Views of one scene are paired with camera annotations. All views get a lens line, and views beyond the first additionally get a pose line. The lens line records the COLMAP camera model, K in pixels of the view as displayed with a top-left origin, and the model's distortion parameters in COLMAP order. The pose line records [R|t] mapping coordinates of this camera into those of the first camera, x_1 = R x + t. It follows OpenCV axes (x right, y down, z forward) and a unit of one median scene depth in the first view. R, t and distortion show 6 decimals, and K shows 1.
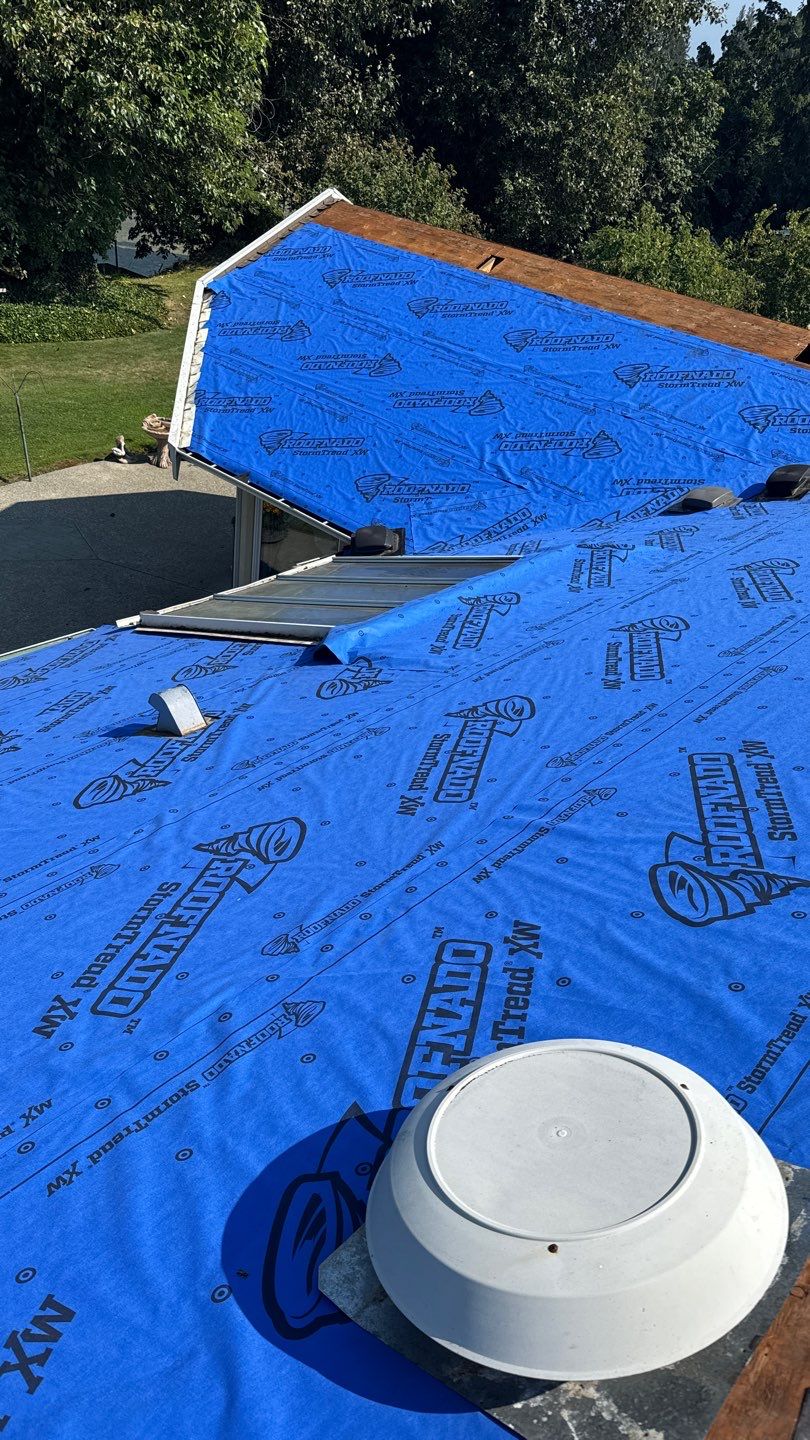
lens RADIAL K [[1029.8, 0, 405.0], [0, 1029.8, 720.0], [0, 0, 1]] dist [-0.007340, -0.005195]
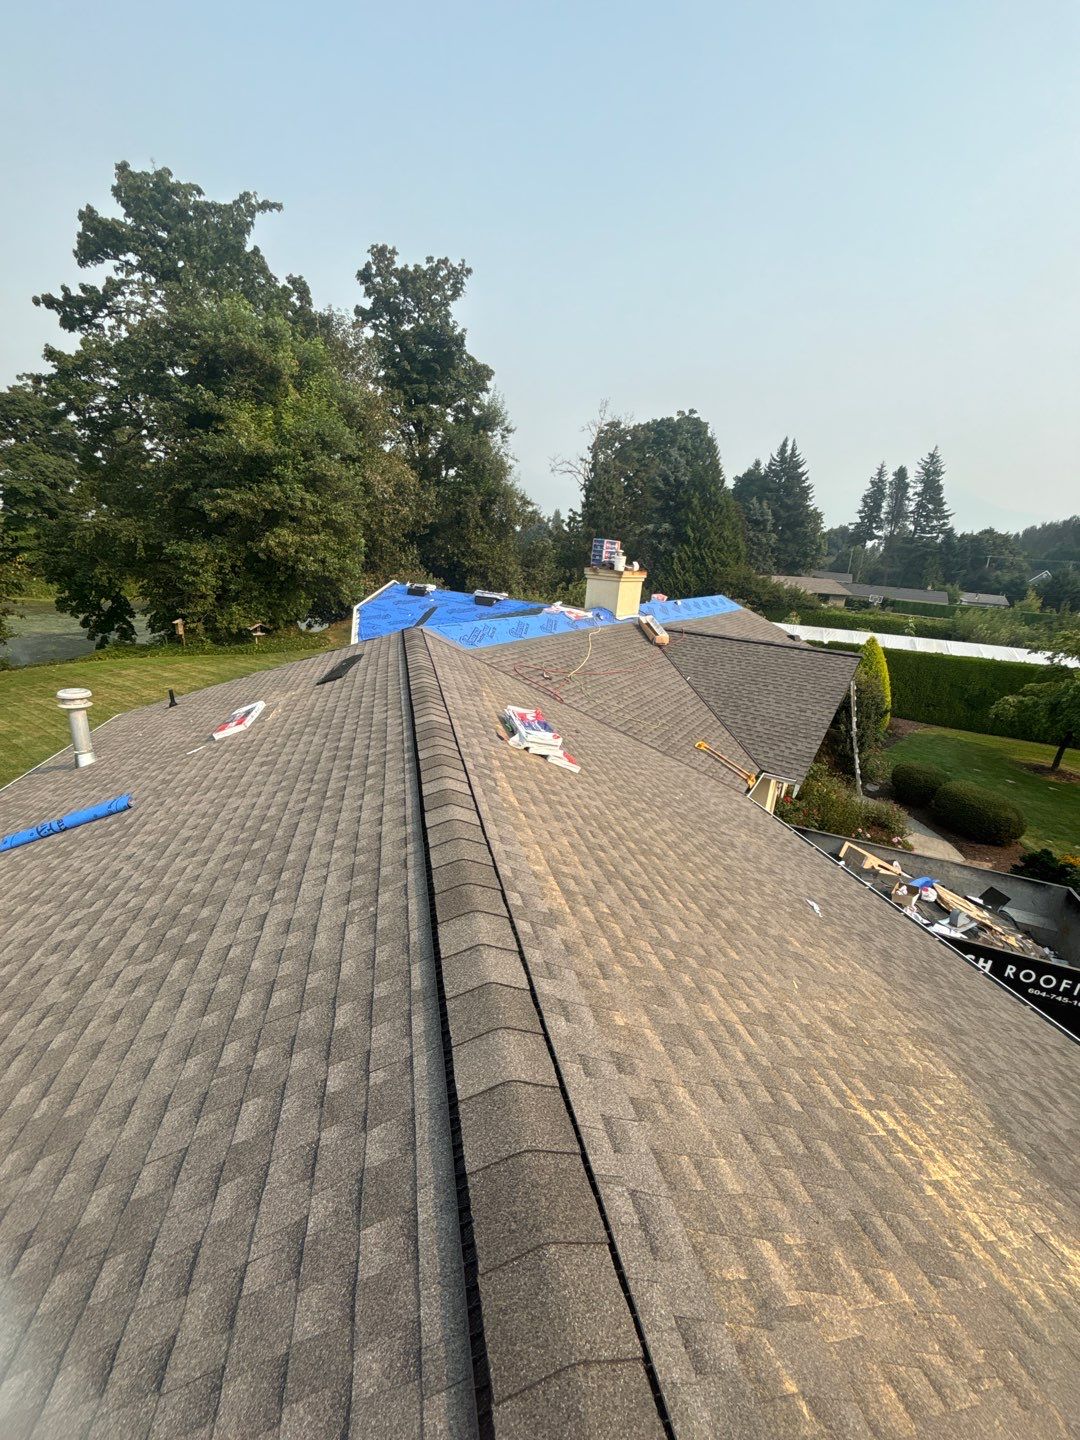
lens RADIAL K [[565.5, 0, 548.9], [0, 565.5, 729.3], [0, 0, 1]] dist [-0.029632, 0.007860]
pose [[0.977589, -0.117540, 0.174656, 0.048503], [0.156371, 0.960881, -0.228593, 0.470412], [-0.140955, 0.250781, 0.957727, -0.738089]]
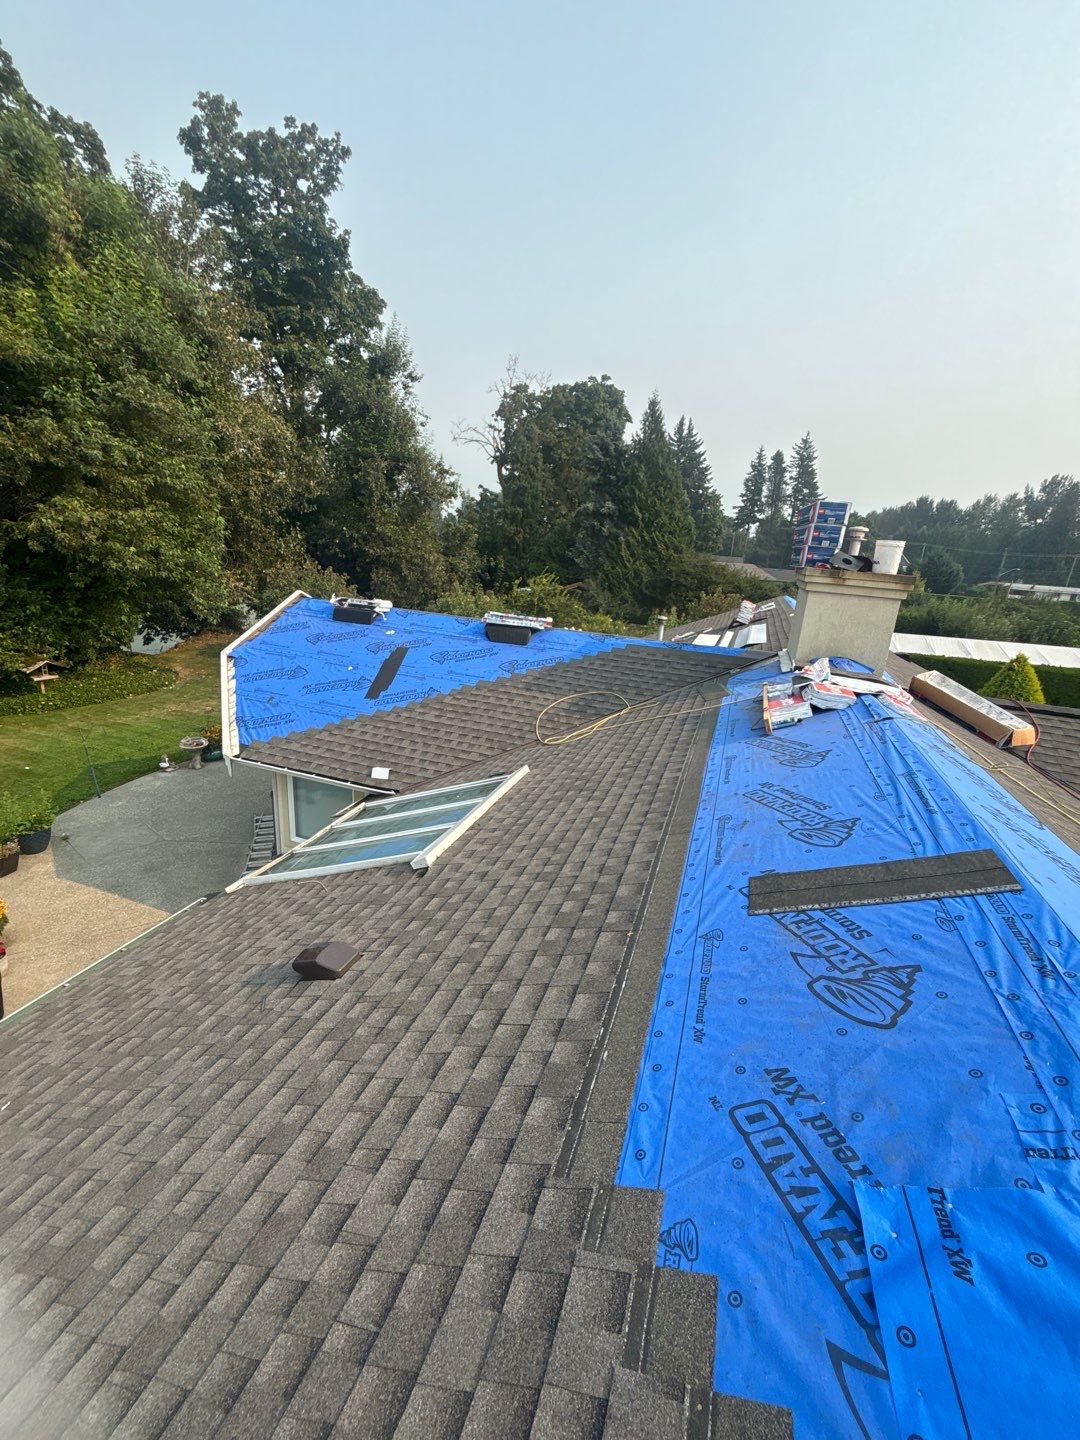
lens RADIAL K [[565.5, 0, 548.9], [0, 565.5, 729.3], [0, 0, 1]] dist [-0.029632, 0.007860]
pose [[0.914319, -0.188896, 0.358245, -0.074203], [0.260680, 0.951458, -0.163626, -0.040566], [-0.309947, 0.242994, 0.919177, 0.076288]]
